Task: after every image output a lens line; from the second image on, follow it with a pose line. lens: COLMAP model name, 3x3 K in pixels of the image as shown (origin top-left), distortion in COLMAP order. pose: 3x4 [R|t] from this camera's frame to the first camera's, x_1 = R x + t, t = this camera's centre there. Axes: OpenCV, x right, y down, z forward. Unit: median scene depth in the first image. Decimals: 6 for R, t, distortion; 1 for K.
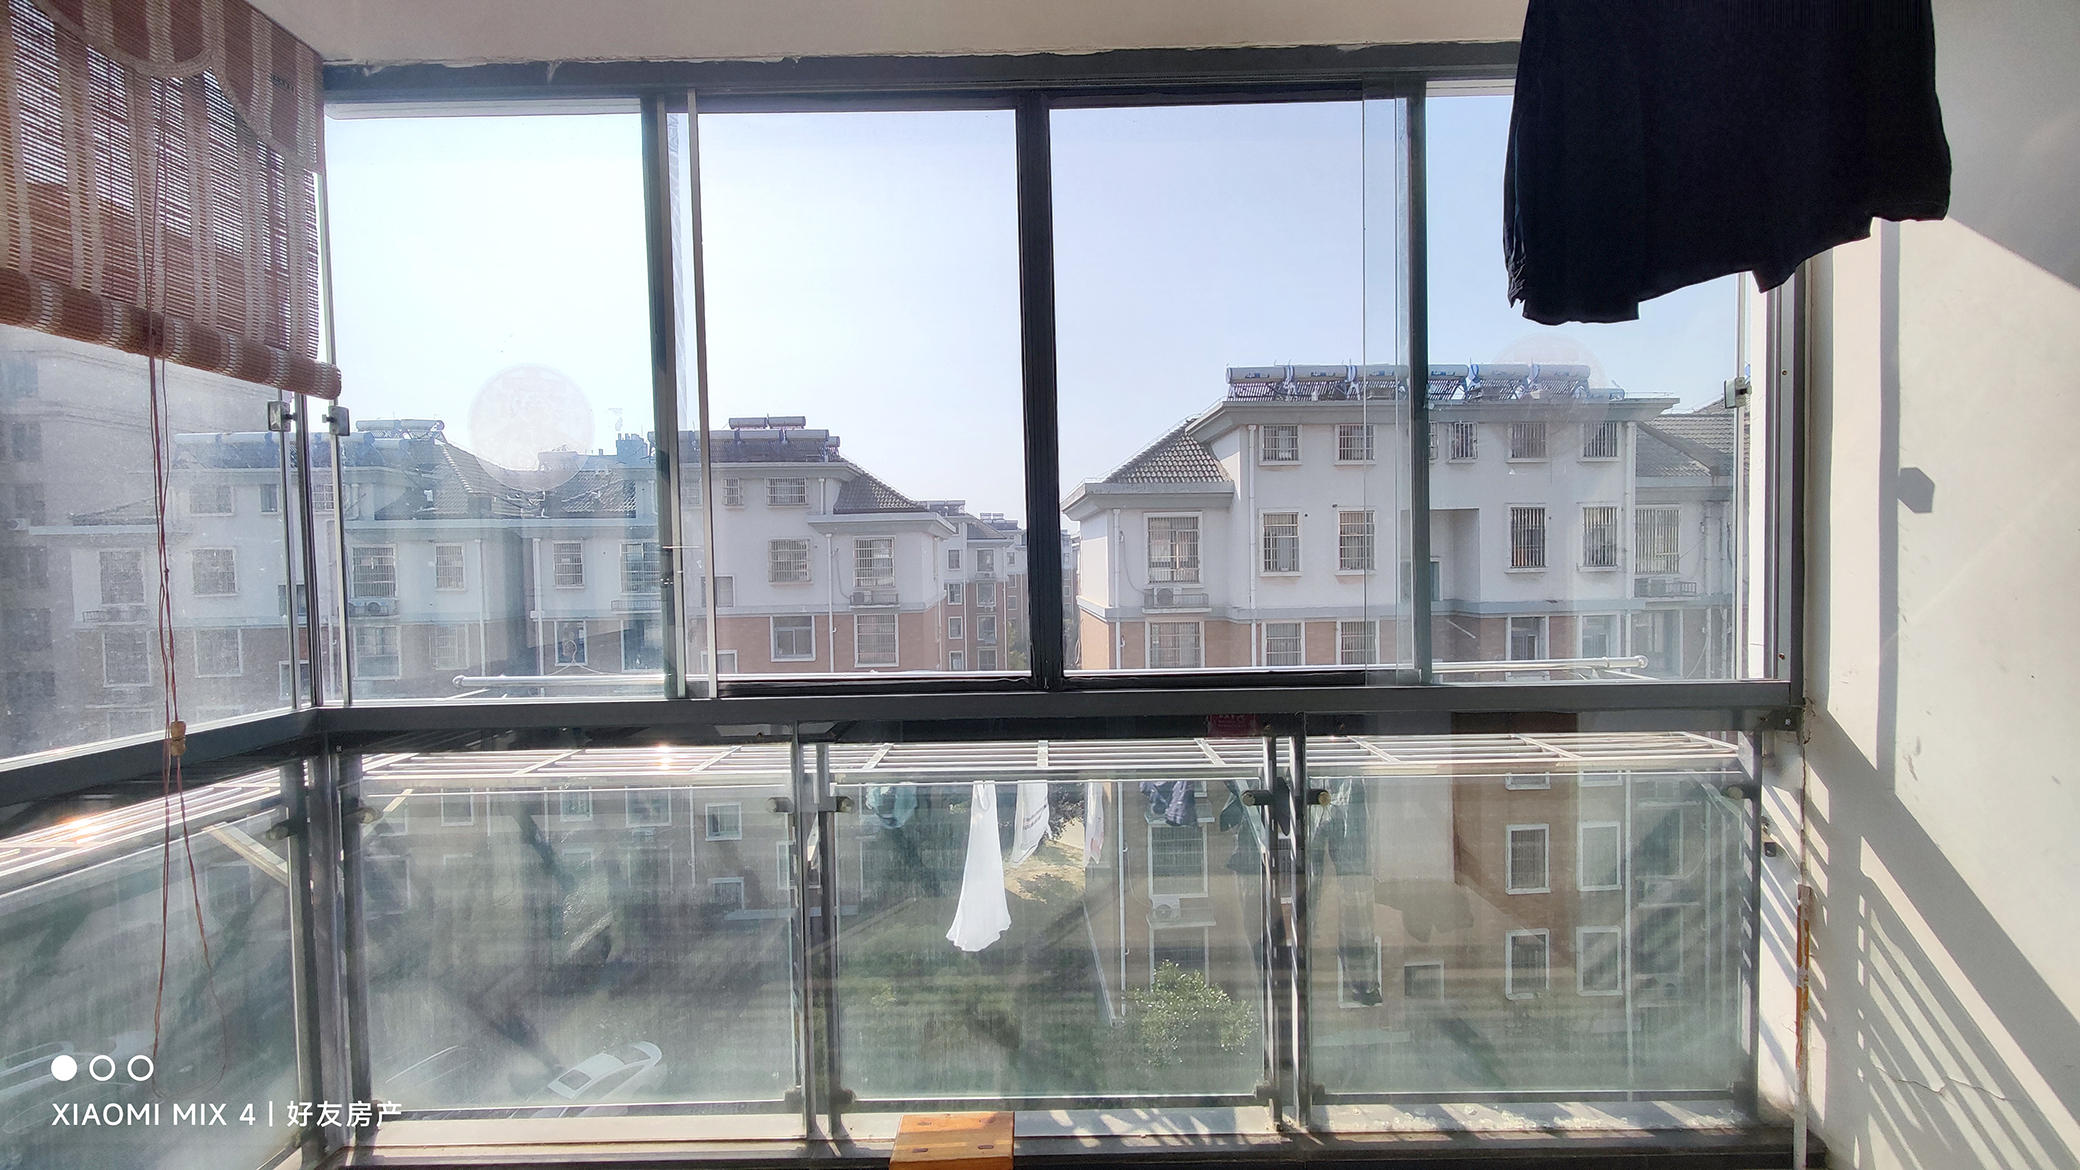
lens RADIAL K [[768.2, 0, 1040.0], [0, 768.2, 585.0], [0, 0, 1]] dist [0.012796, -0.005745]
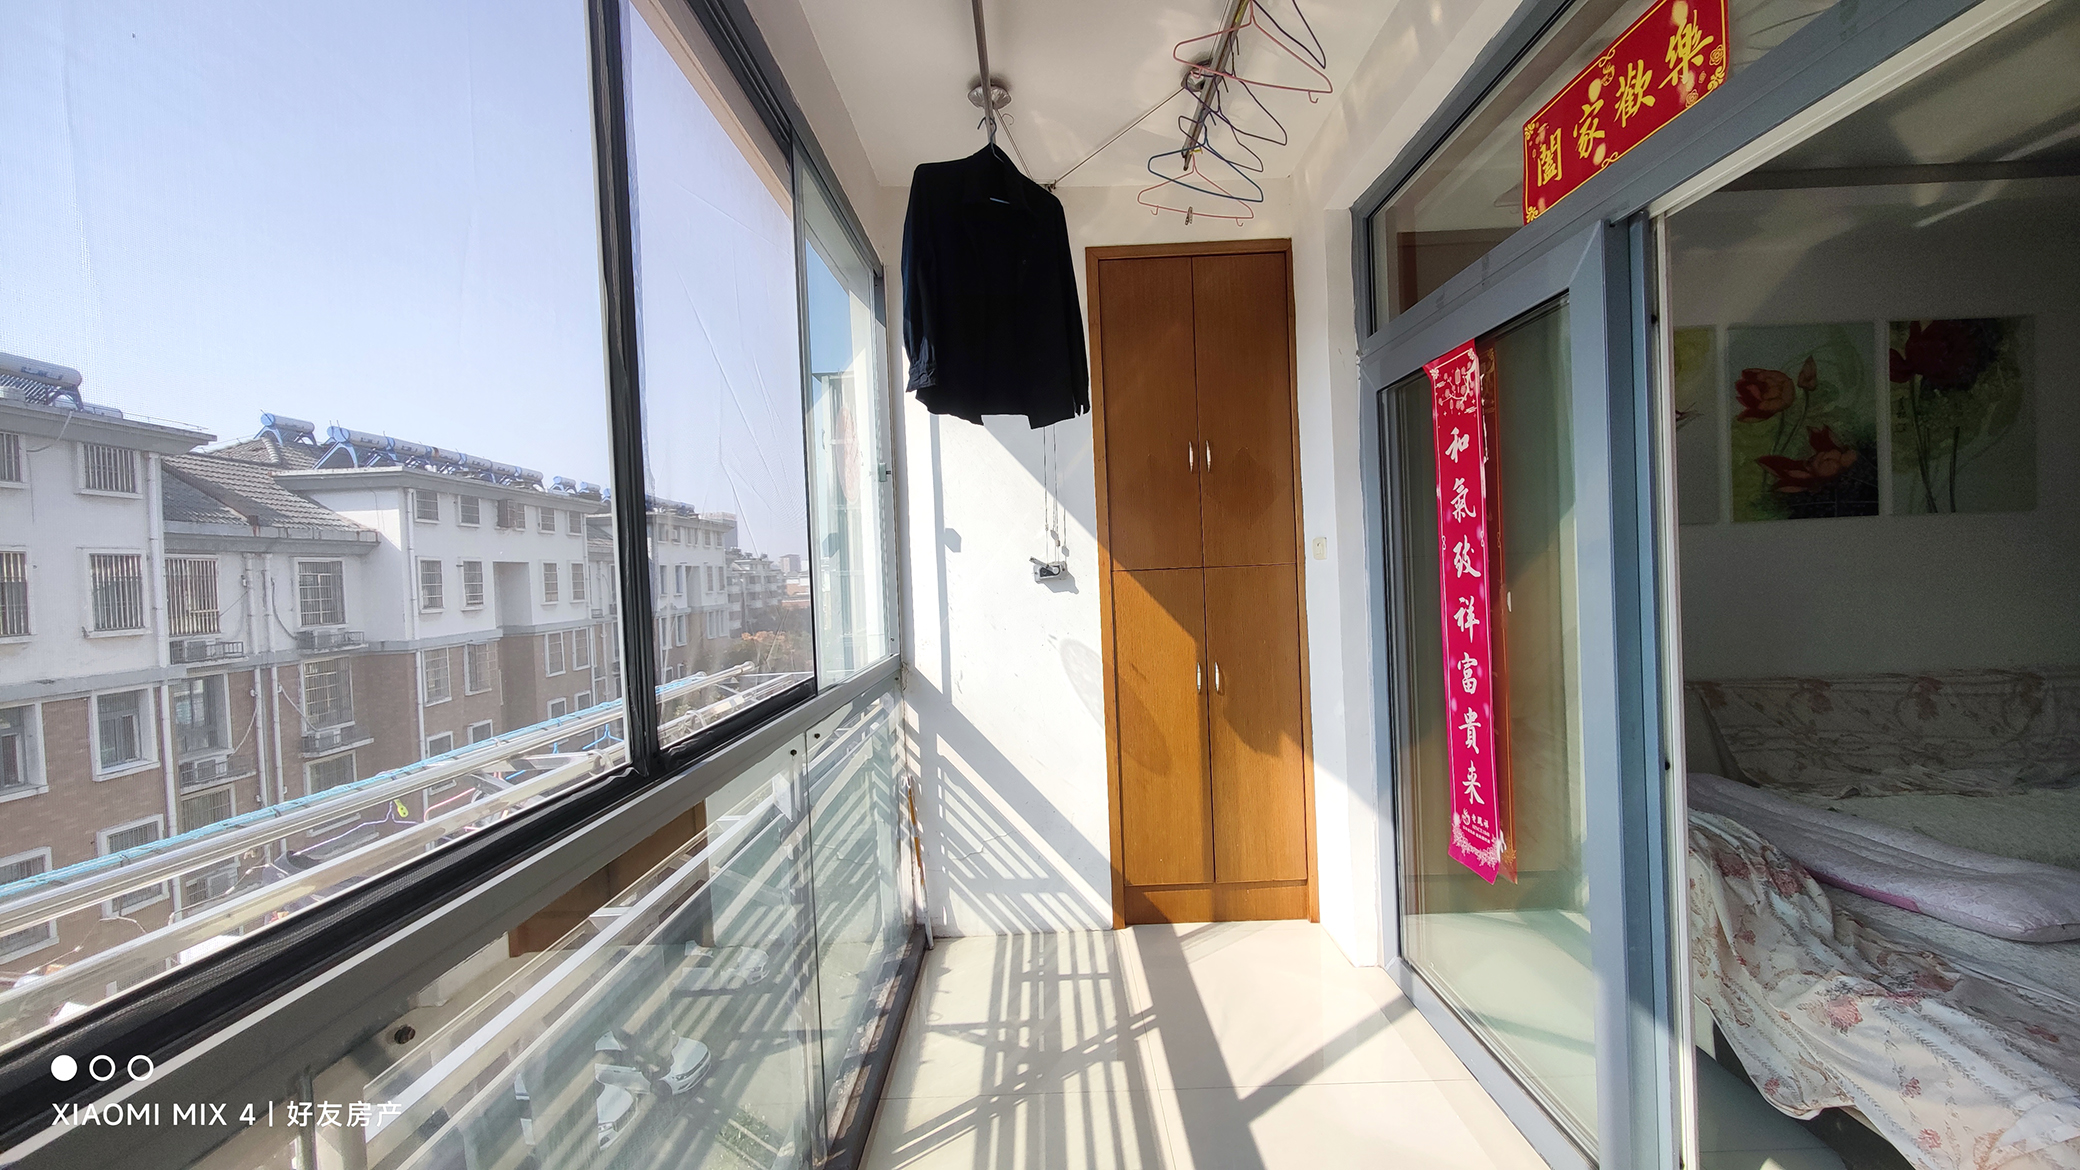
lens RADIAL K [[768.2, 0, 1040.0], [0, 768.2, 585.0], [0, 0, 1]] dist [0.012796, -0.005745]
pose [[-0.004553, -0.000575, 0.999989, -0.668829], [0.075064, 0.997178, 0.000915, 0.000775], [-0.997168, 0.075068, -0.004496, 0.711020]]
